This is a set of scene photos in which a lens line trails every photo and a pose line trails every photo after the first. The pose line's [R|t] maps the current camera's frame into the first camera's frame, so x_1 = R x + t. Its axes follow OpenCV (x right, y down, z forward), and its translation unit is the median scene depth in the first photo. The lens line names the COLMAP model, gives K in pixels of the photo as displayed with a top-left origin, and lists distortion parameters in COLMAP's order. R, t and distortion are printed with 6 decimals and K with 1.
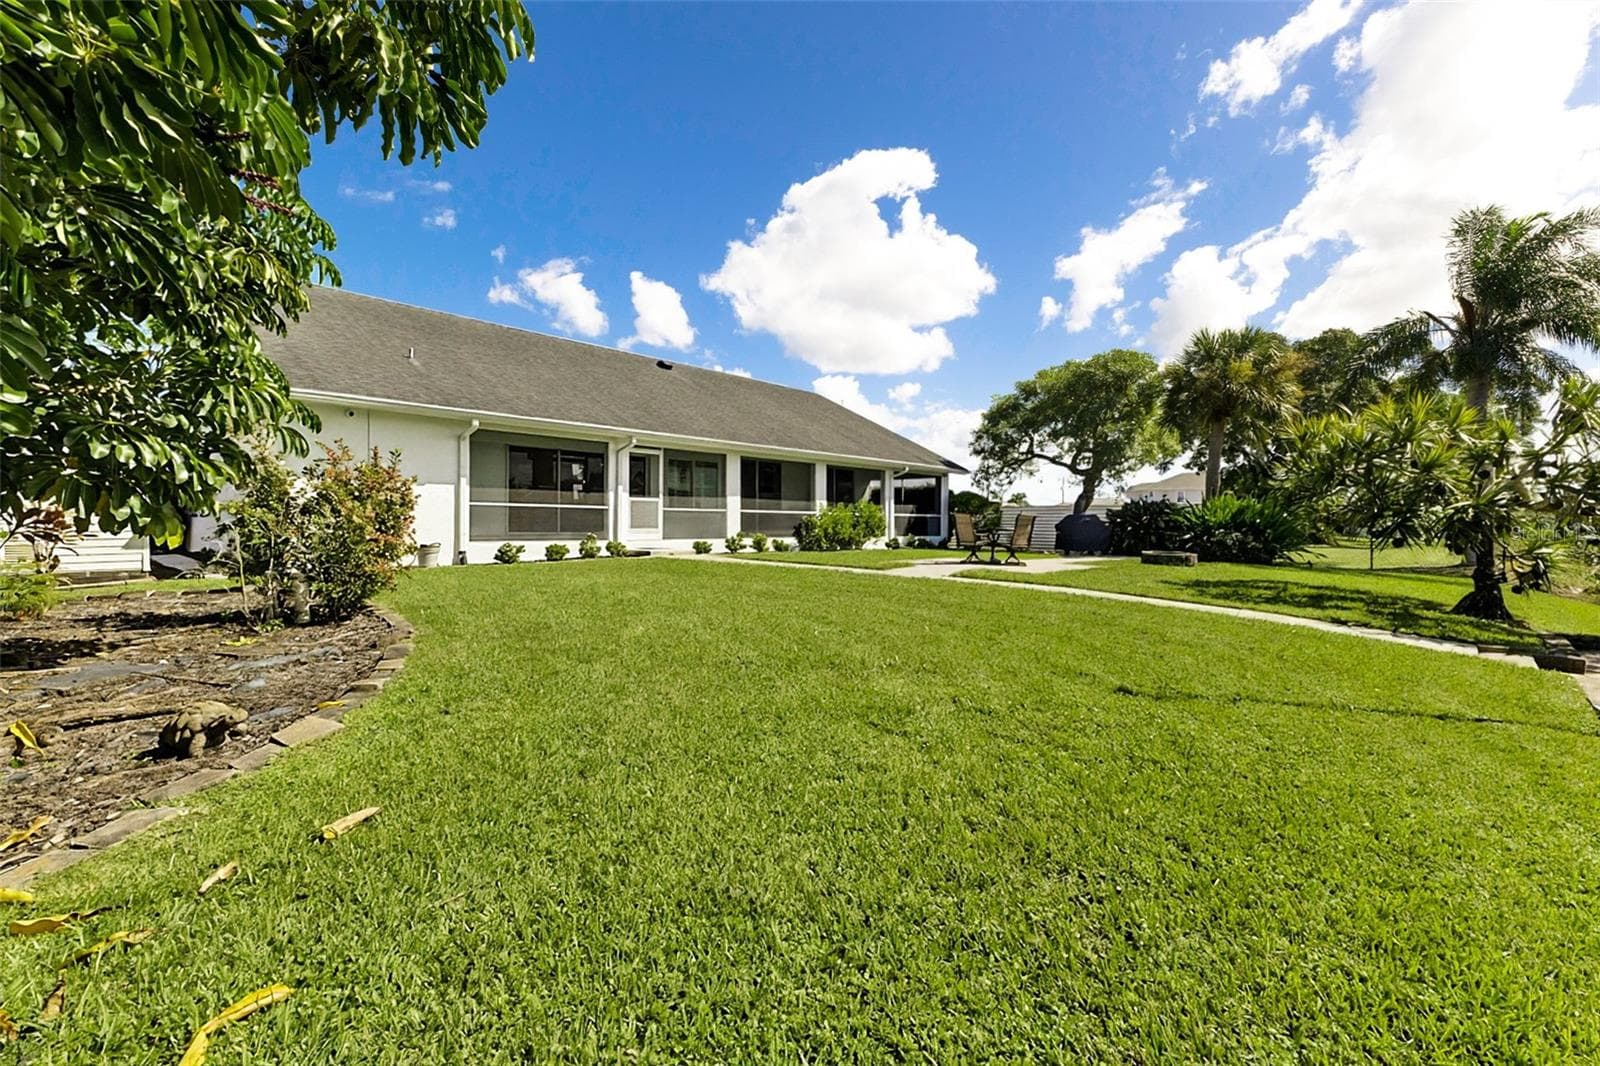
lens RADIAL K [[678.3, 0, 800.0], [0, 678.3, 533.0], [0, 0, 1]] dist [-0.000406, -0.000026]
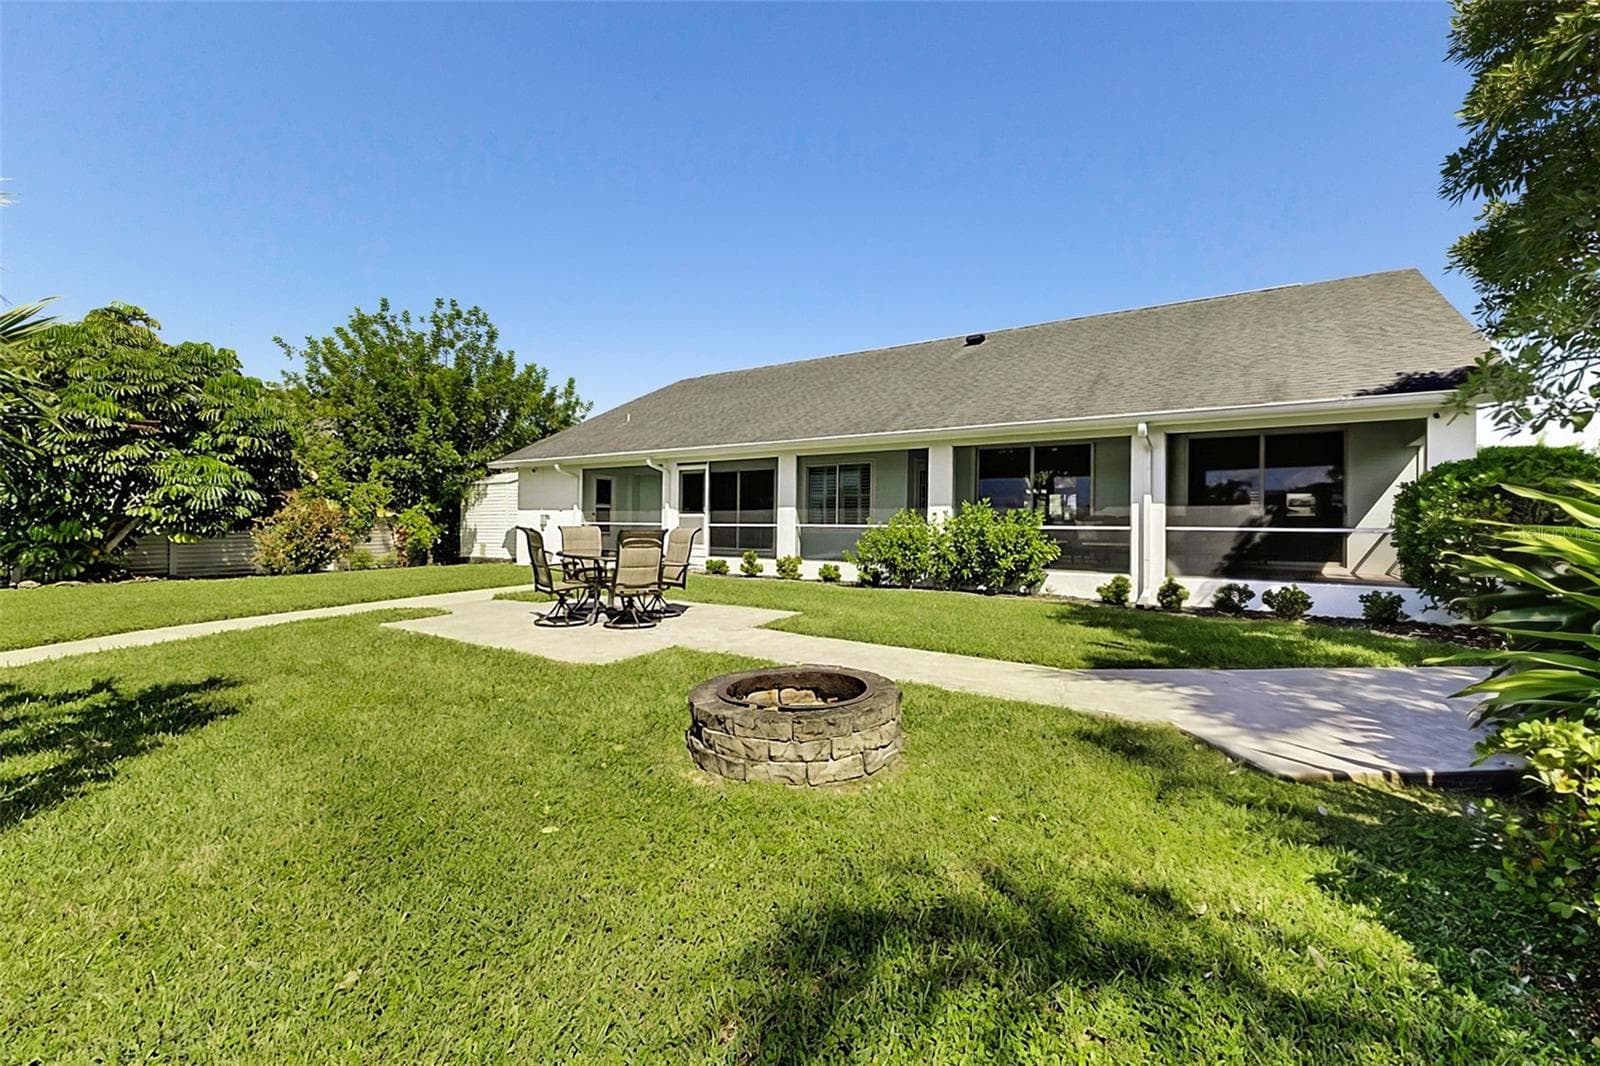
lens RADIAL K [[678.3, 0, 800.0], [0, 678.3, 533.0], [0, 0, 1]] dist [-0.000406, -0.000026]
pose [[0.133641, -0.013762, -0.990934, 0.672942], [-0.031674, 0.999333, -0.018151, -0.009965], [0.990524, 0.033813, 0.133116, 0.890017]]
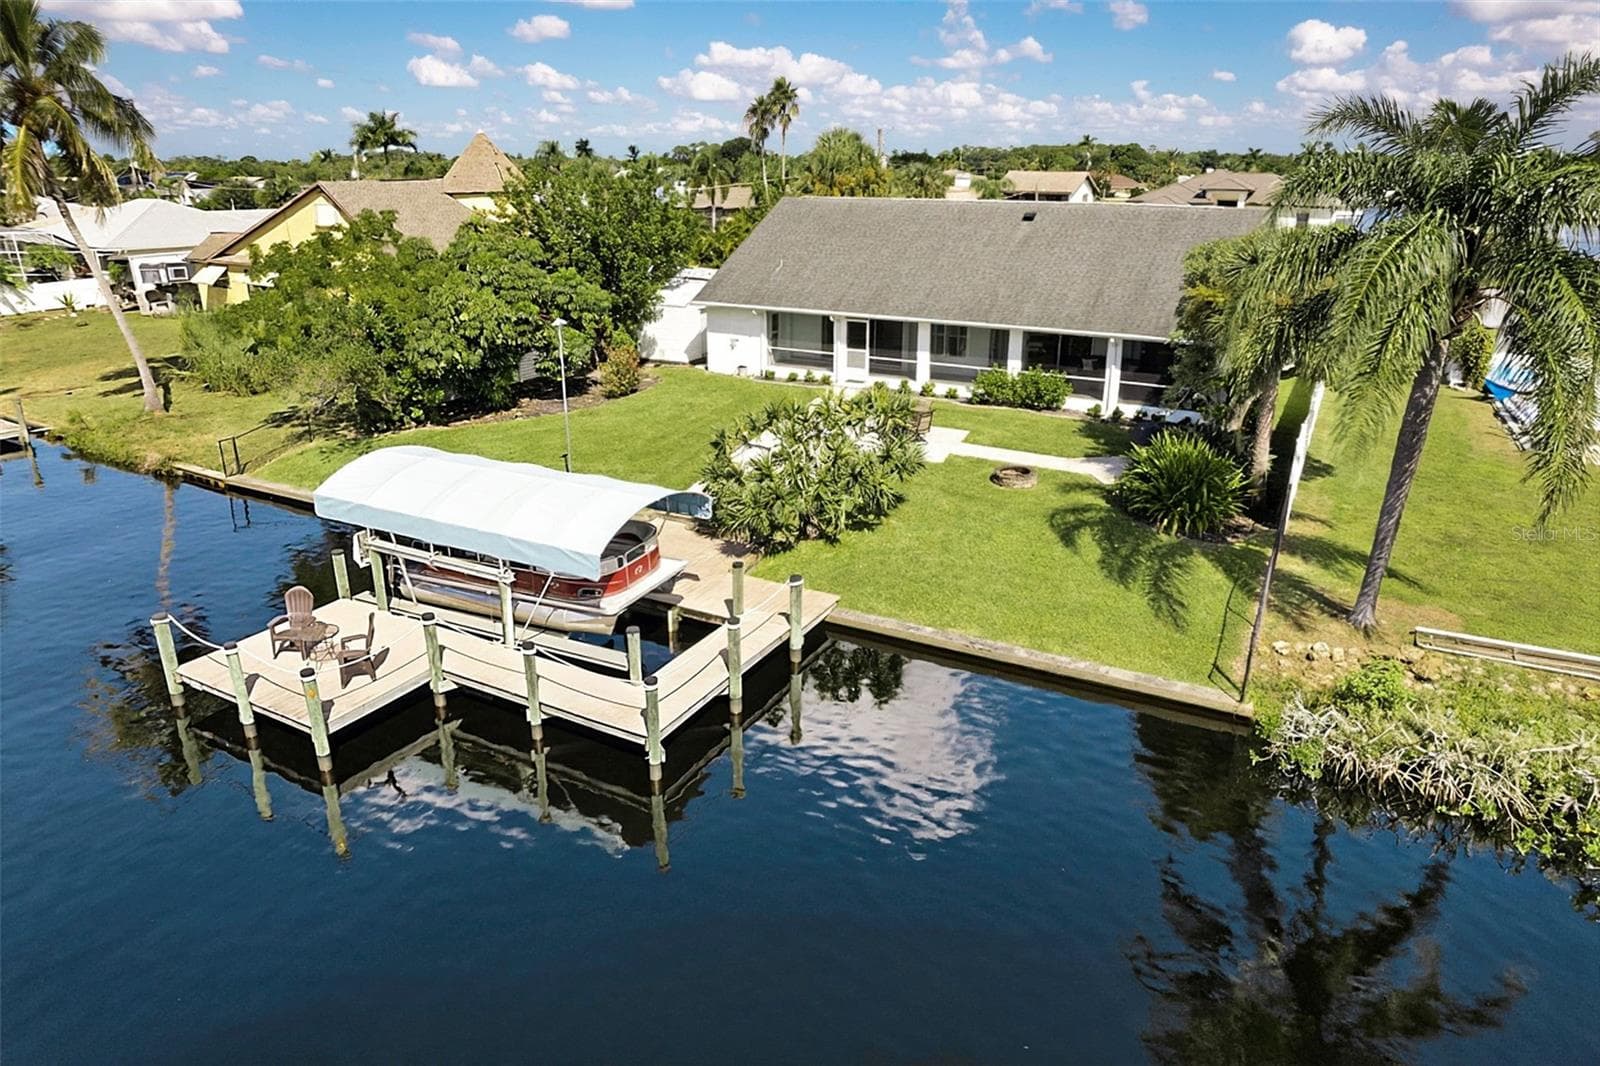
lens RADIAL K [[930.7, 0, 800.0], [0, 930.7, 533.0], [0, 0, 1]] dist [-0.001119, 0.000074]
pose [[0.211347, 0.328572, -0.920529, 1.676008], [-0.010469, 0.942510, 0.334014, -0.329518], [0.977355, -0.060956, 0.202637, 0.339051]]
